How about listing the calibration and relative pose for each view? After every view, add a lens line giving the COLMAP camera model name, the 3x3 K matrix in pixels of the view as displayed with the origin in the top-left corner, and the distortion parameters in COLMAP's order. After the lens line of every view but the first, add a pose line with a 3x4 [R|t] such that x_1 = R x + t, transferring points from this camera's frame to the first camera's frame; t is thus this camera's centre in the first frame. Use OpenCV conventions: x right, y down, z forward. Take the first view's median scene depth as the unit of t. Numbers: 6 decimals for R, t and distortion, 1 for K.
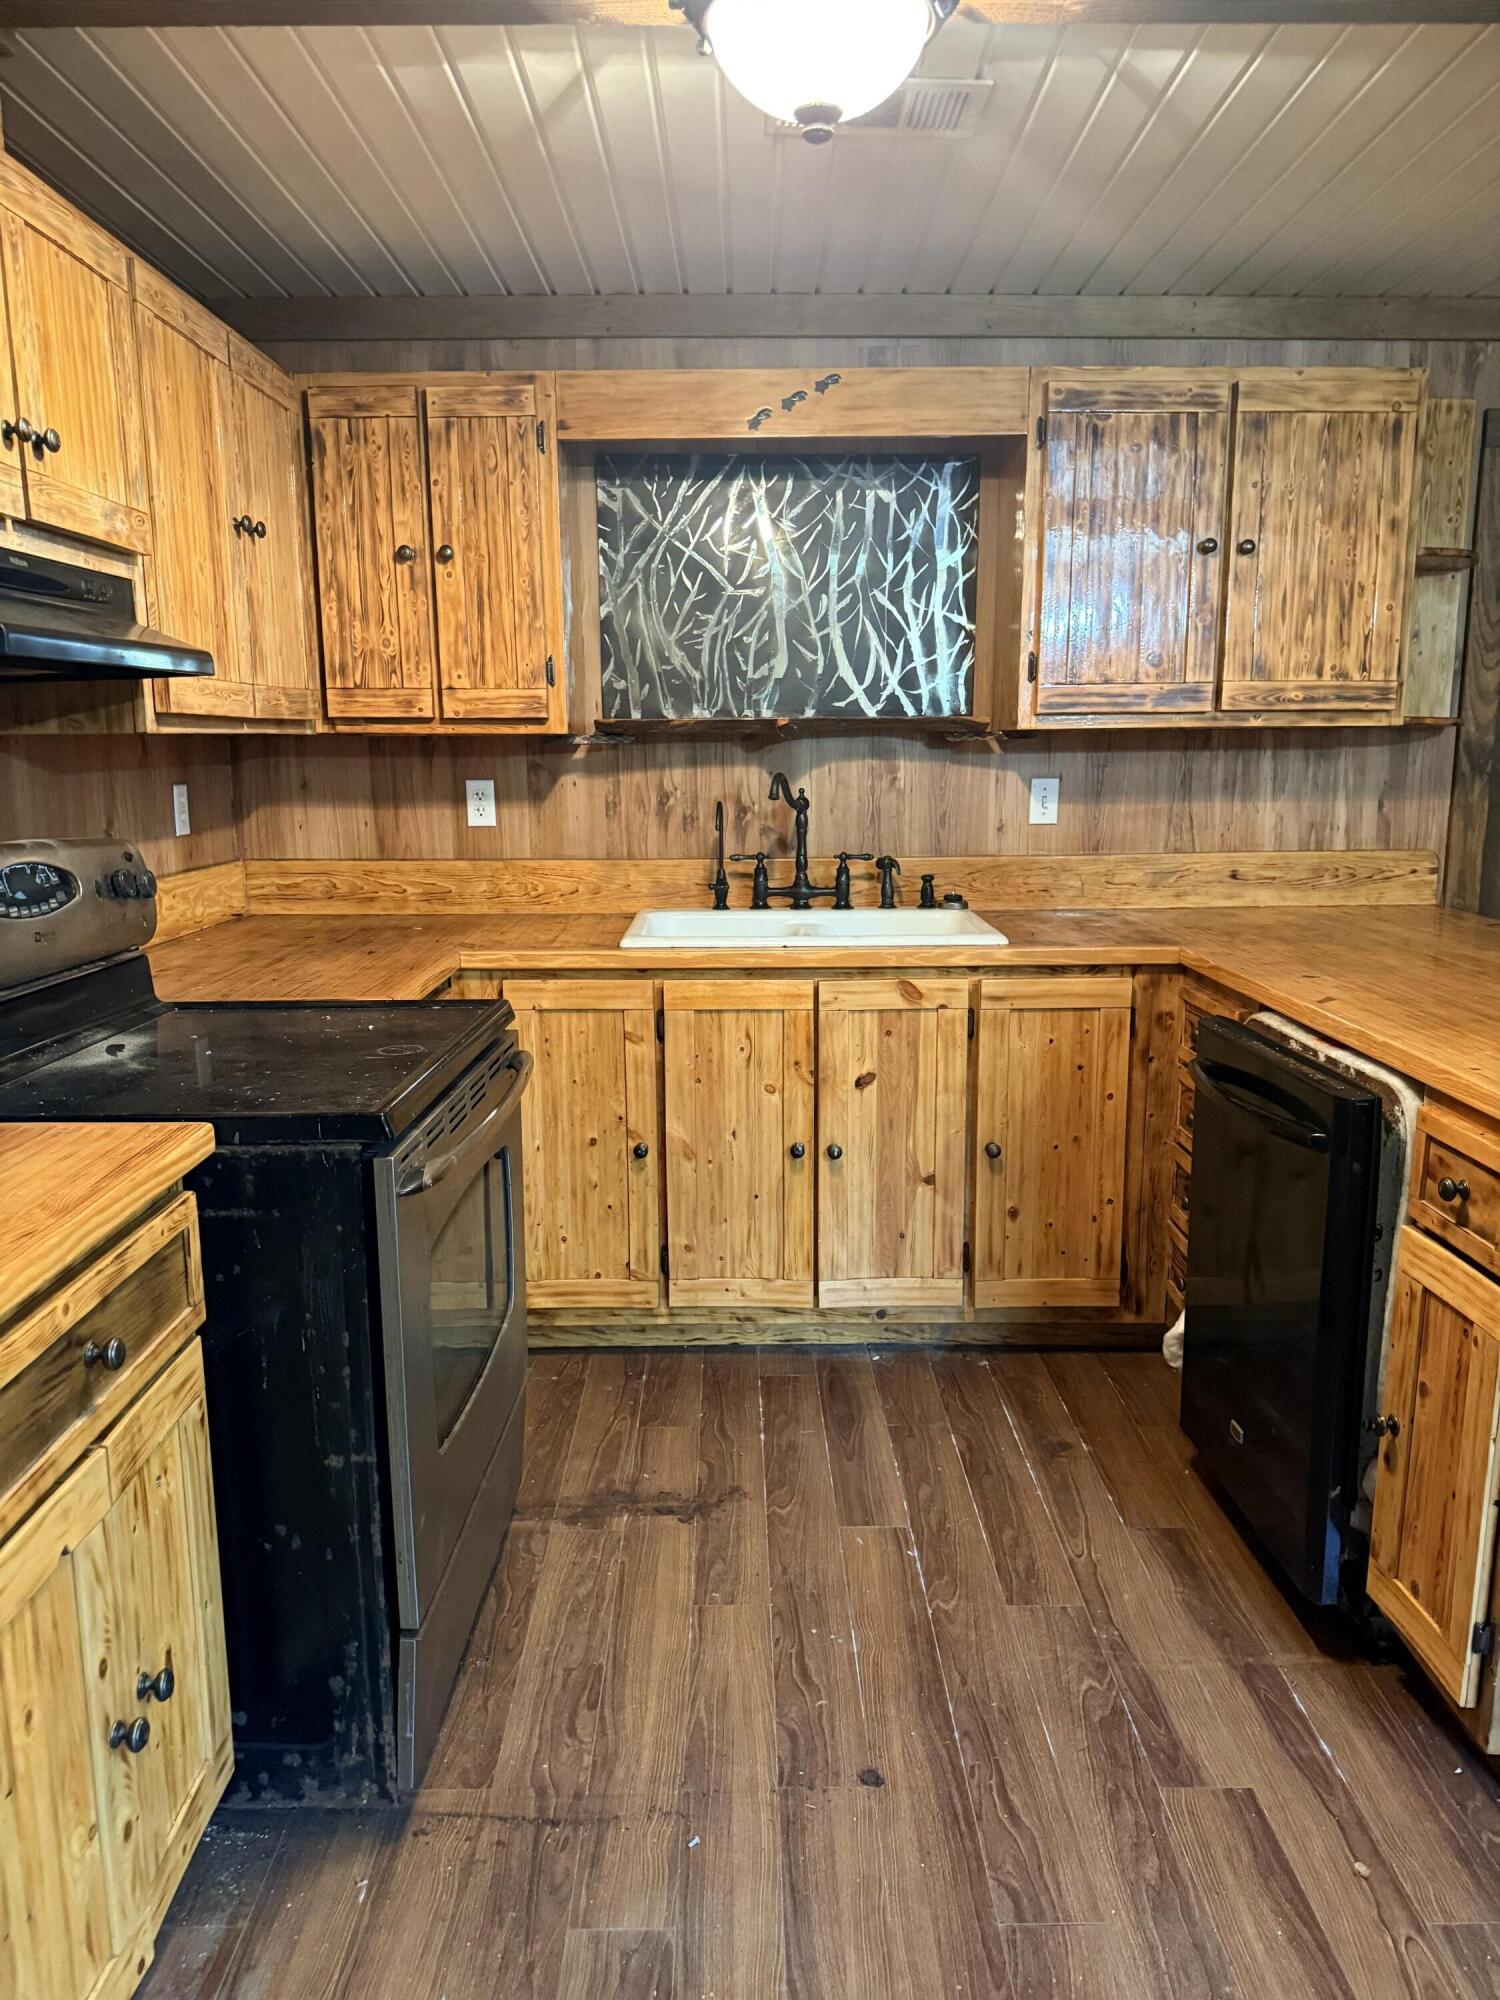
lens RADIAL K [[1446.0, 0, 762.3], [0, 1446.0, 1033.6], [0, 0, 1]] dist [0.109568, -0.060472]
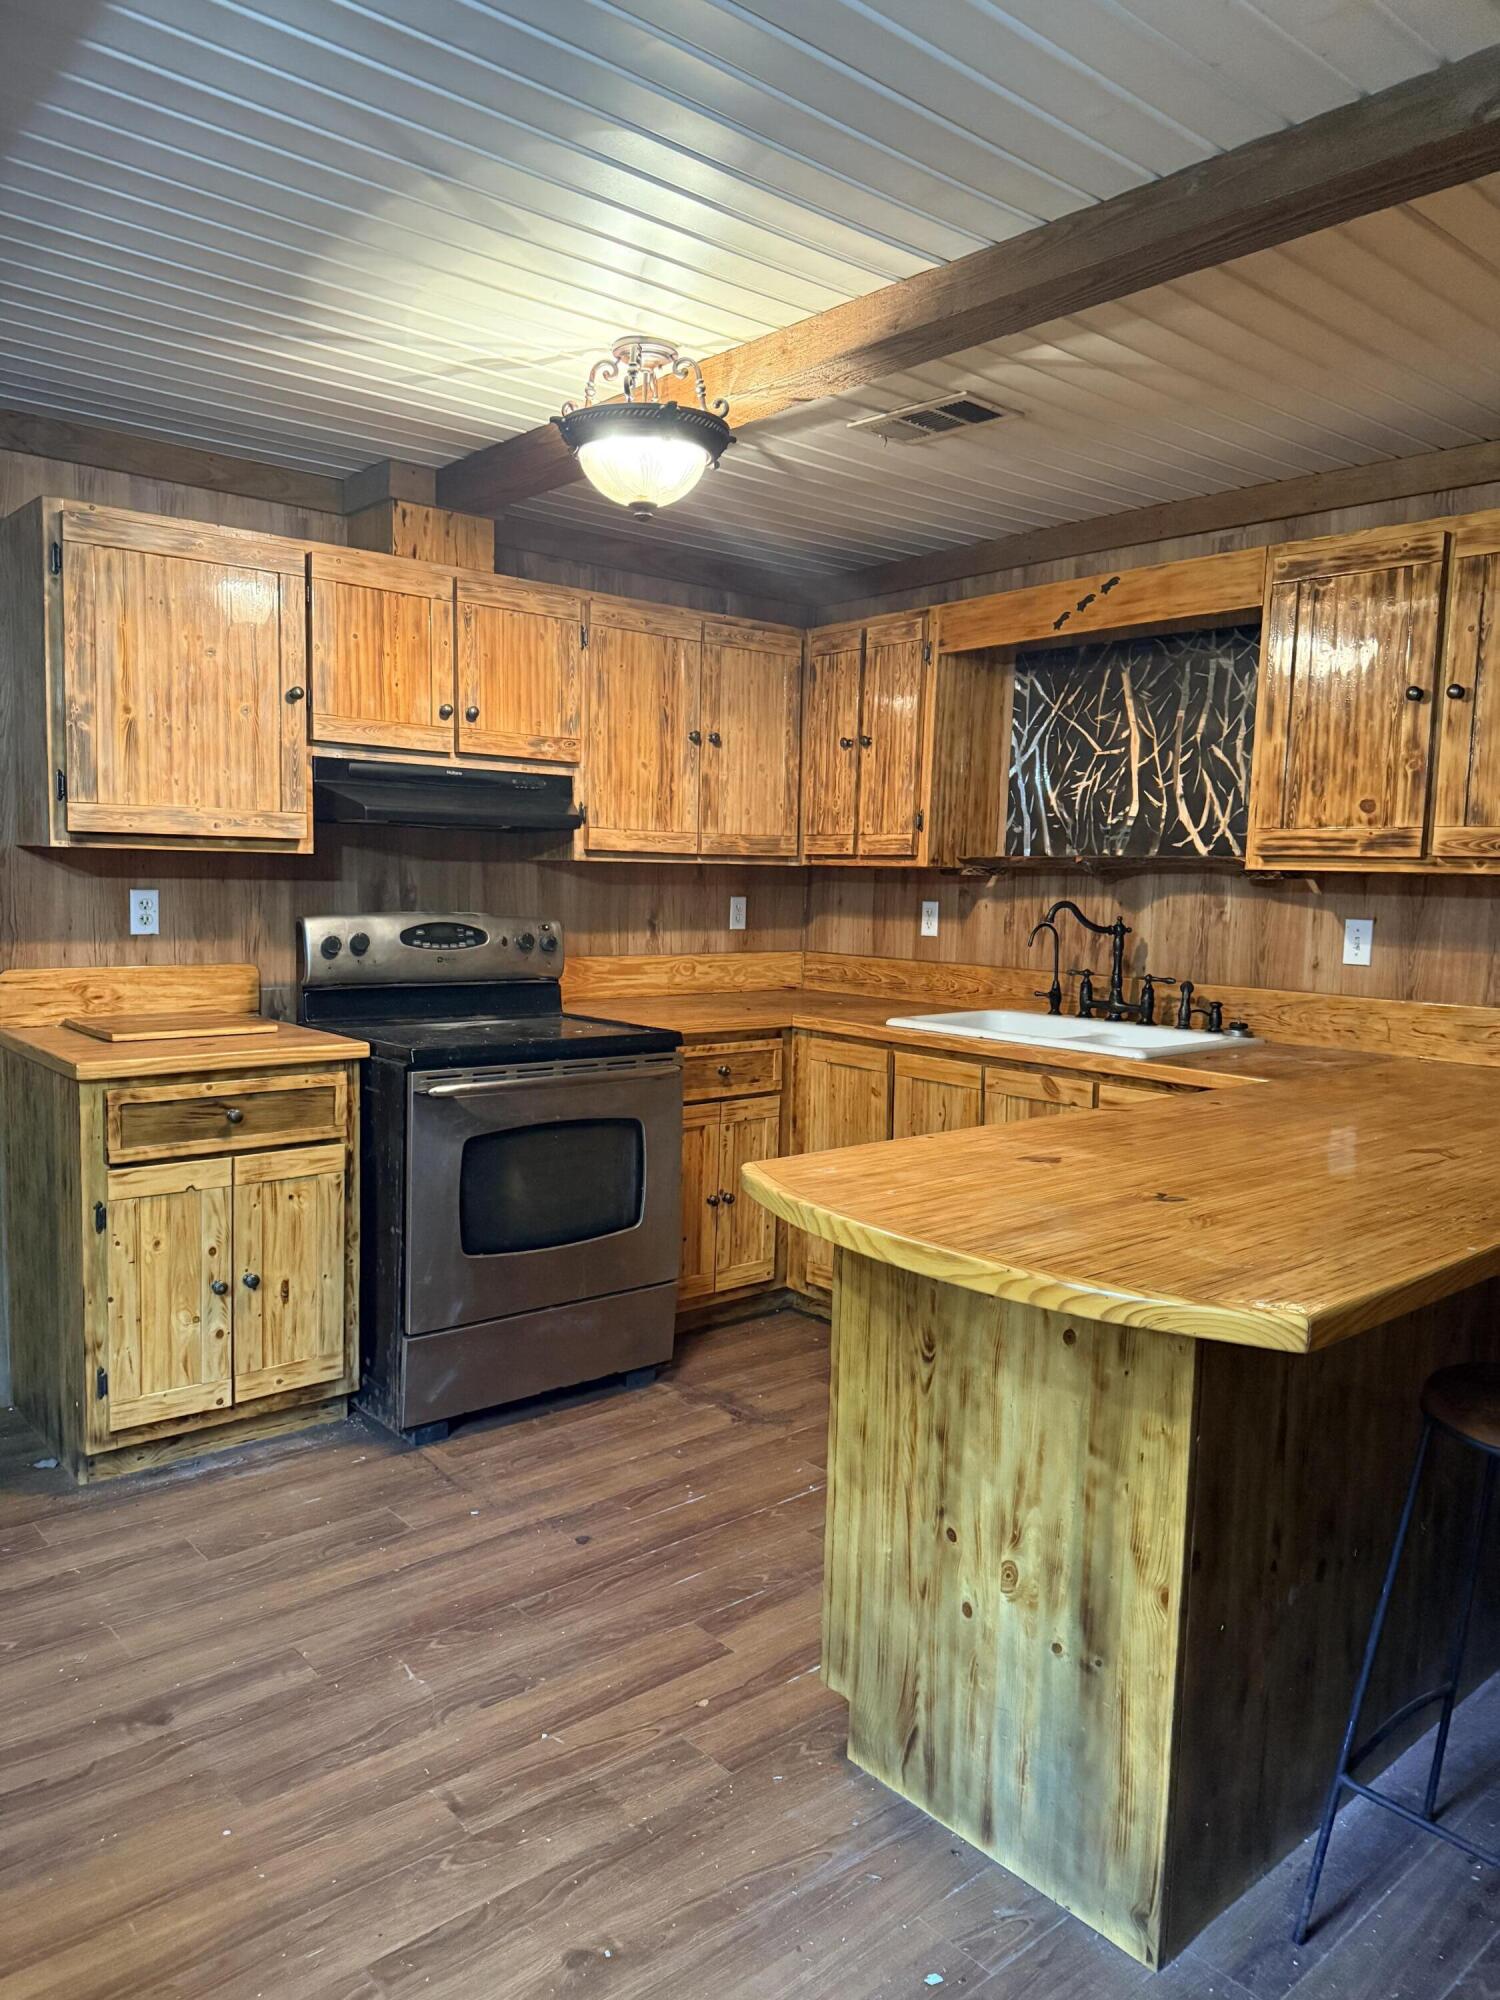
lens RADIAL K [[1446.0, 0, 770.1], [0, 1446.0, 1050.0], [0, 0, 1]] dist [0.109568, -0.060472]
pose [[0.639332, 0.115899, -0.760146, 0.755123], [-0.178231, 0.983989, 0.000124, -0.016300], [0.747990, 0.135403, 0.649752, 0.057773]]
